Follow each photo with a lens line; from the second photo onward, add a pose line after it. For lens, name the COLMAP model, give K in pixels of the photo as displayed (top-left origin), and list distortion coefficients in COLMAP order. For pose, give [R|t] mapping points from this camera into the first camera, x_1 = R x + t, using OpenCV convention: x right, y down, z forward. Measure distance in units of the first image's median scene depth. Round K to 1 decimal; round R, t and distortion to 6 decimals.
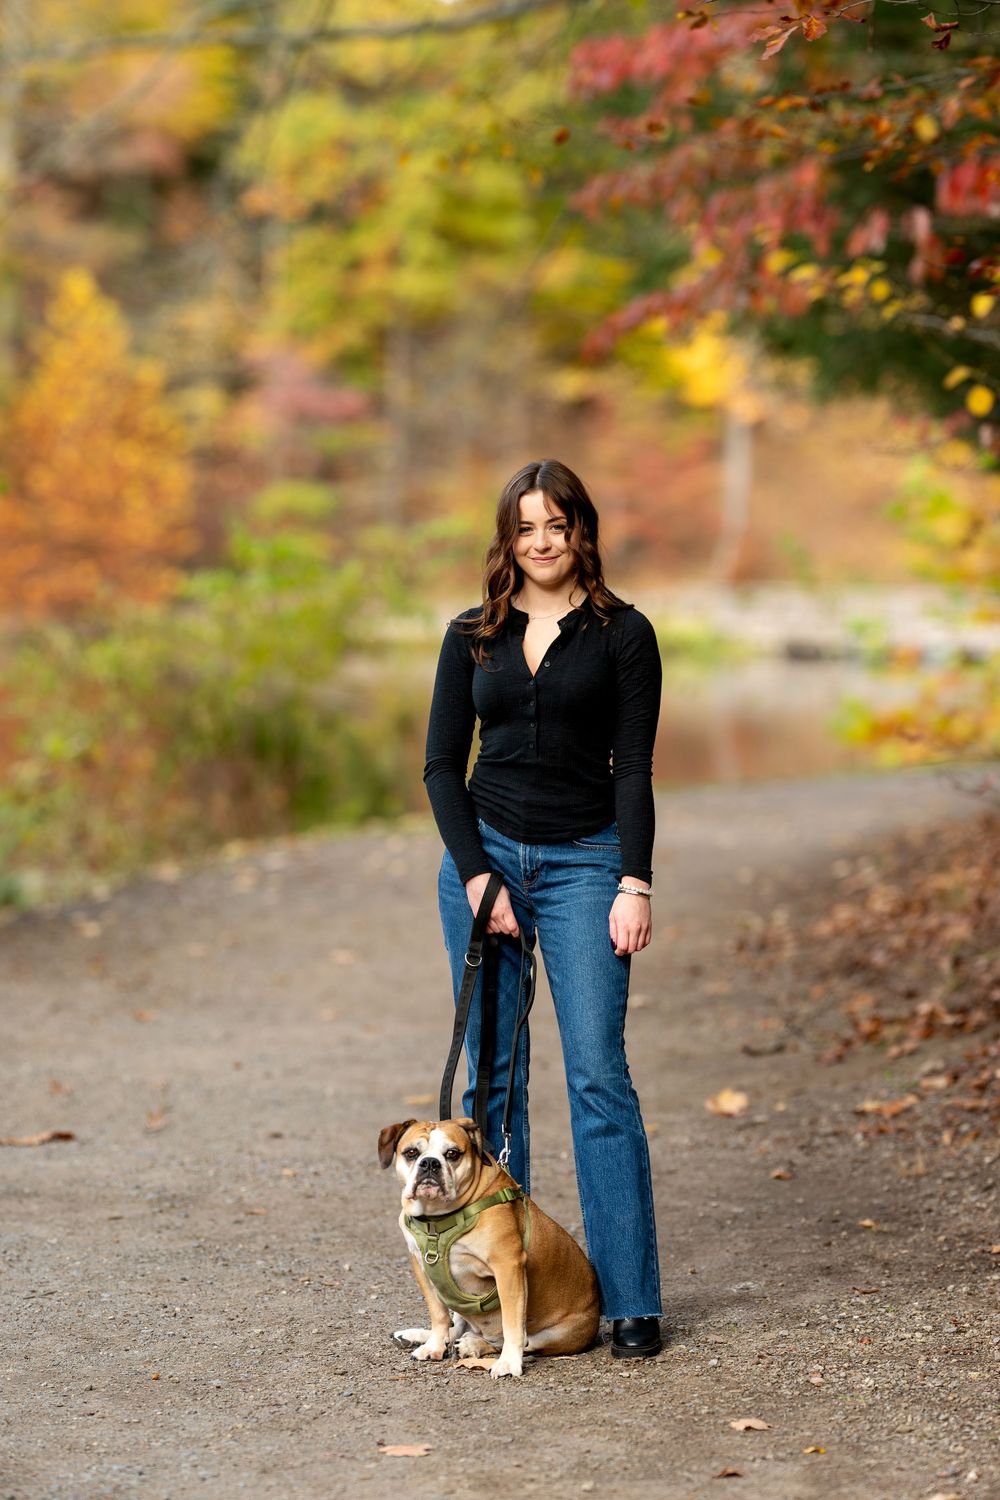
lens RADIAL K [[5692.8, 0, 573.7], [0, 5692.8, 771.0], [0, 0, 1]] dist [-0.015729, 0.000000]
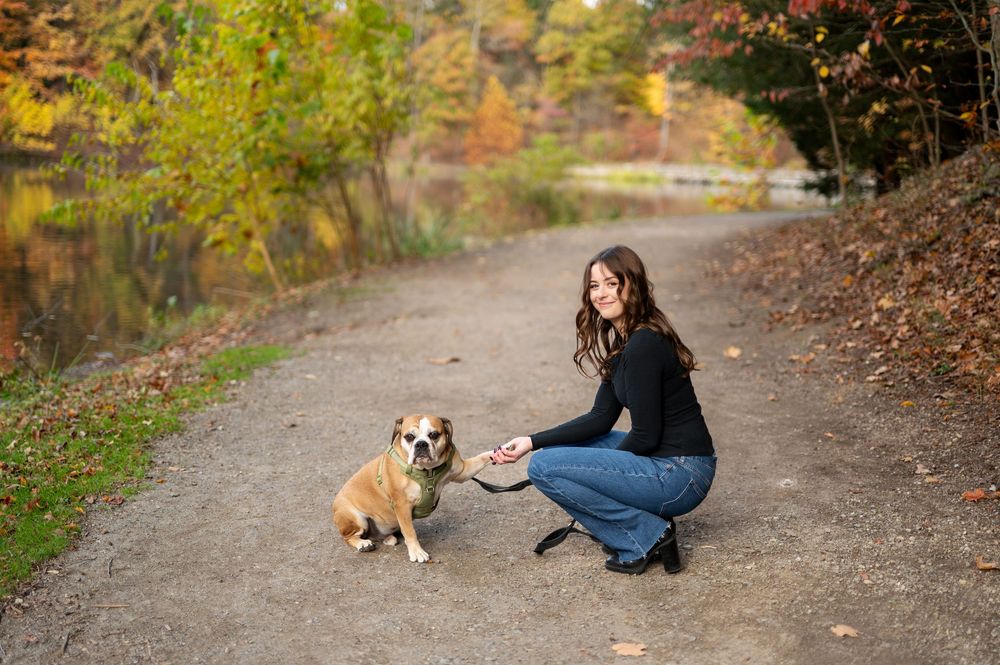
lens RADIAL K [[1412.9, 0, 505.2], [0, 1412.9, 327.9], [0, 0, 1]] dist [-0.009230, 0.000000]
pose [[0.996662, 0.031753, -0.075211, -0.026680], [-0.025344, 0.996085, 0.084688, -0.000127], [0.077606, -0.082499, 0.993565, 0.446460]]
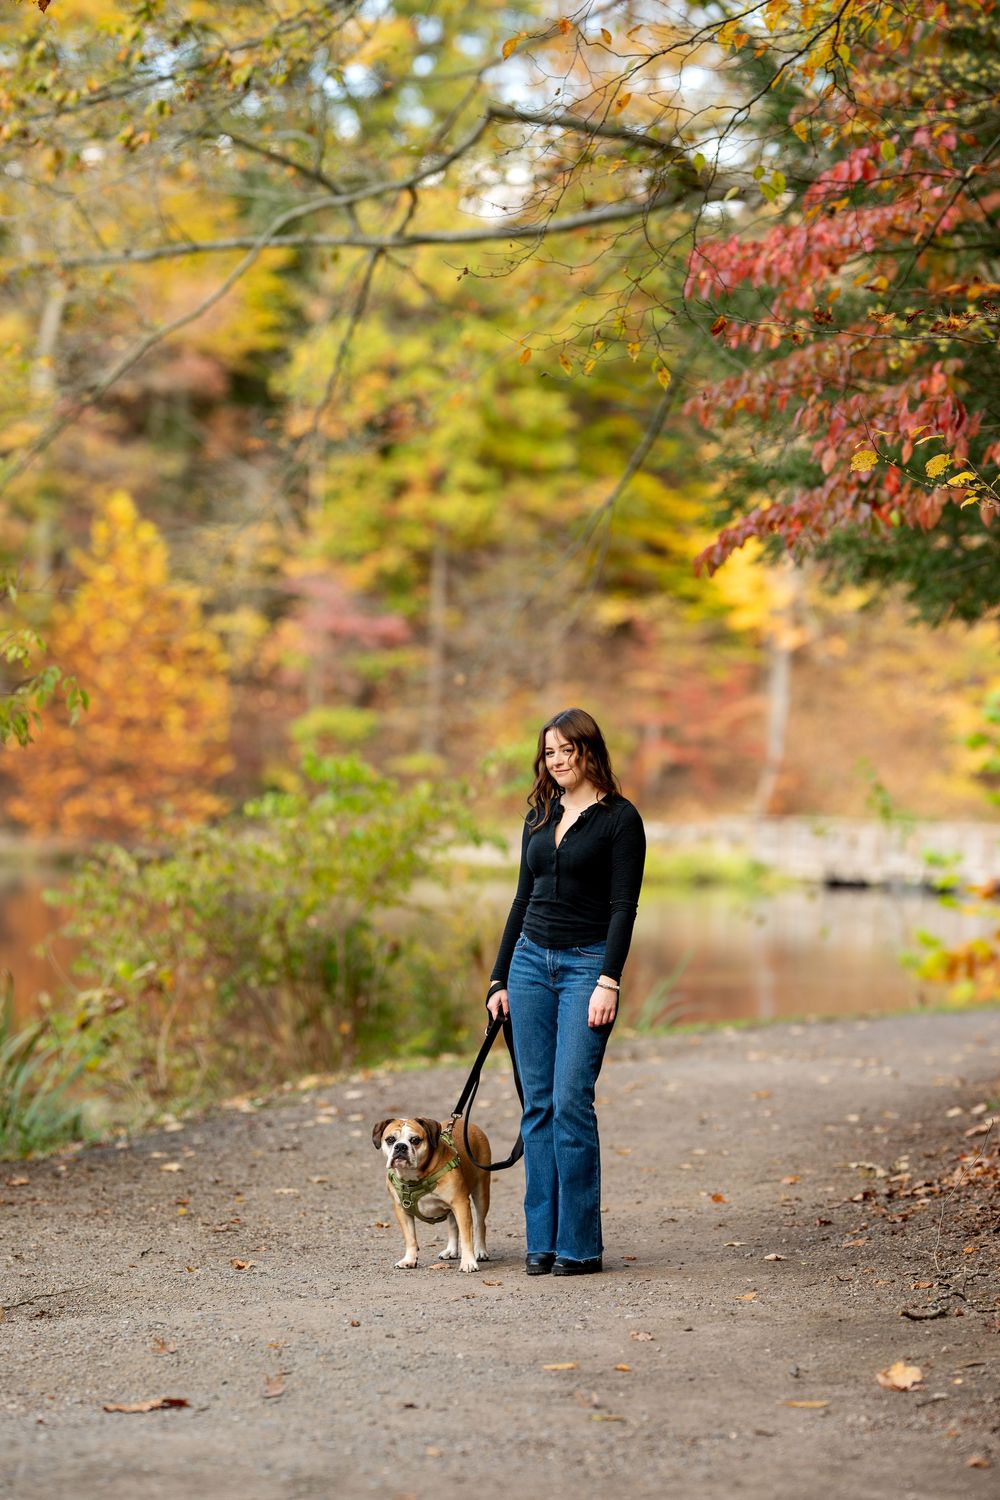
lens RADIAL K [[5692.8, 0, 530.9], [0, 5692.8, 698.7], [0, 0, 1]] dist [-0.015729, 0.000000]
pose [[0.999834, 0.013400, -0.012334, -0.024910], [-0.014033, 0.998513, -0.052683, -0.001488], [0.011610, 0.052848, 0.998535, 0.090100]]
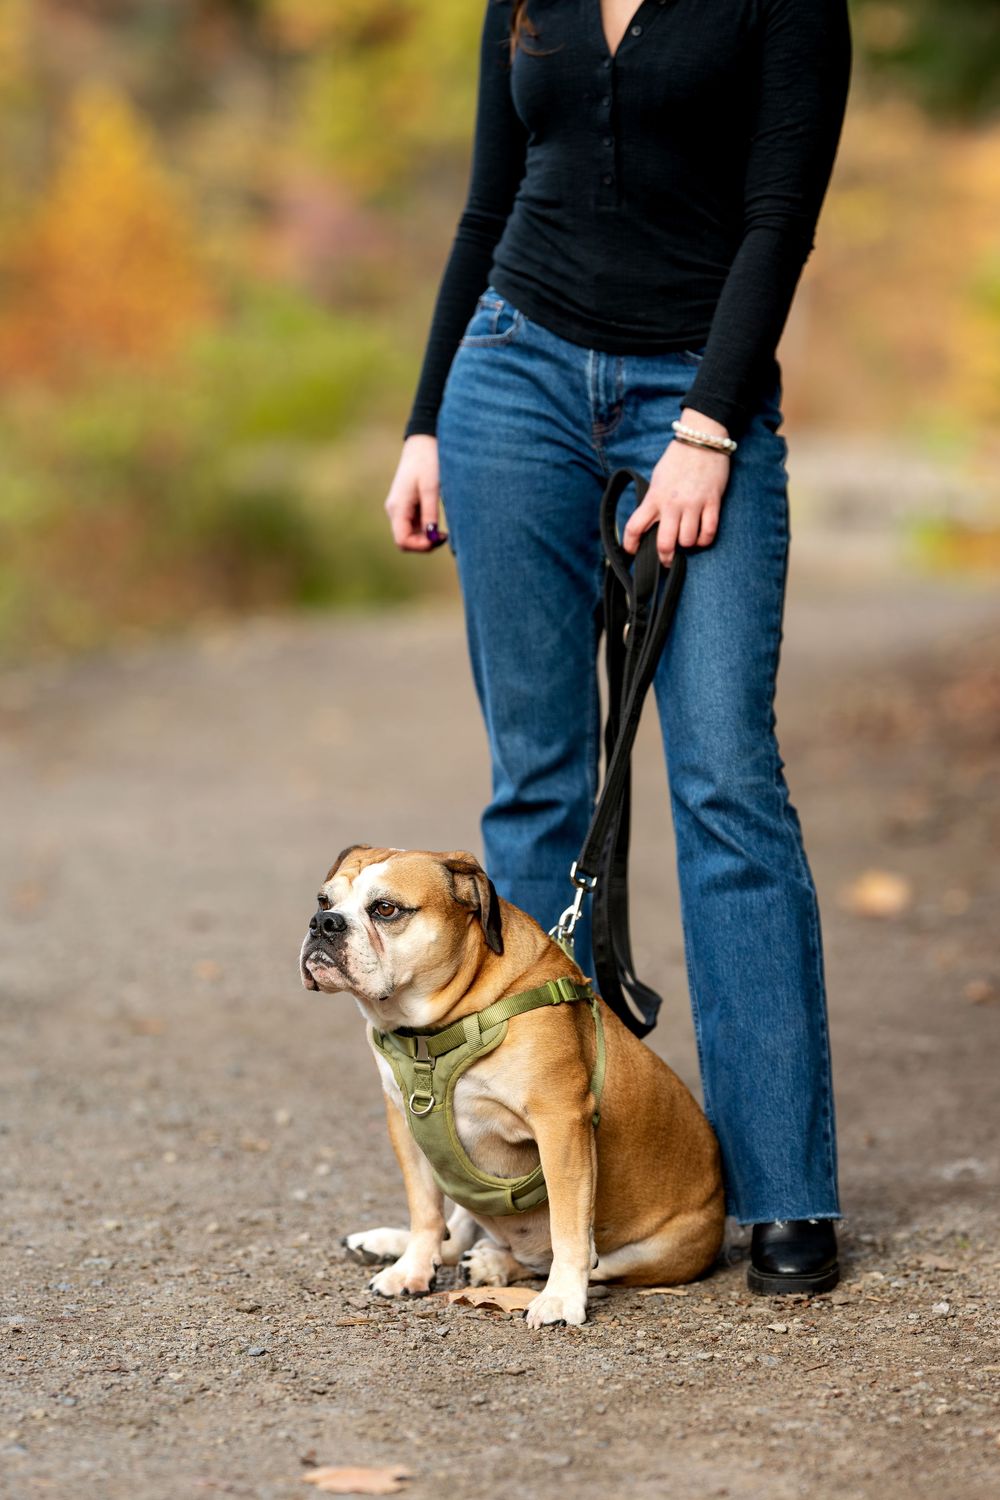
lens RADIAL K [[5692.8, 0, 490.7], [0, 5692.8, 750.7], [0, 0, 1]] dist [-0.015729, 0.000000]
pose [[0.999529, 0.024738, -0.018146, -0.007400], [-0.024392, 0.999521, 0.019036, 0.032869], [0.018608, -0.018584, 0.999654, 0.361355]]
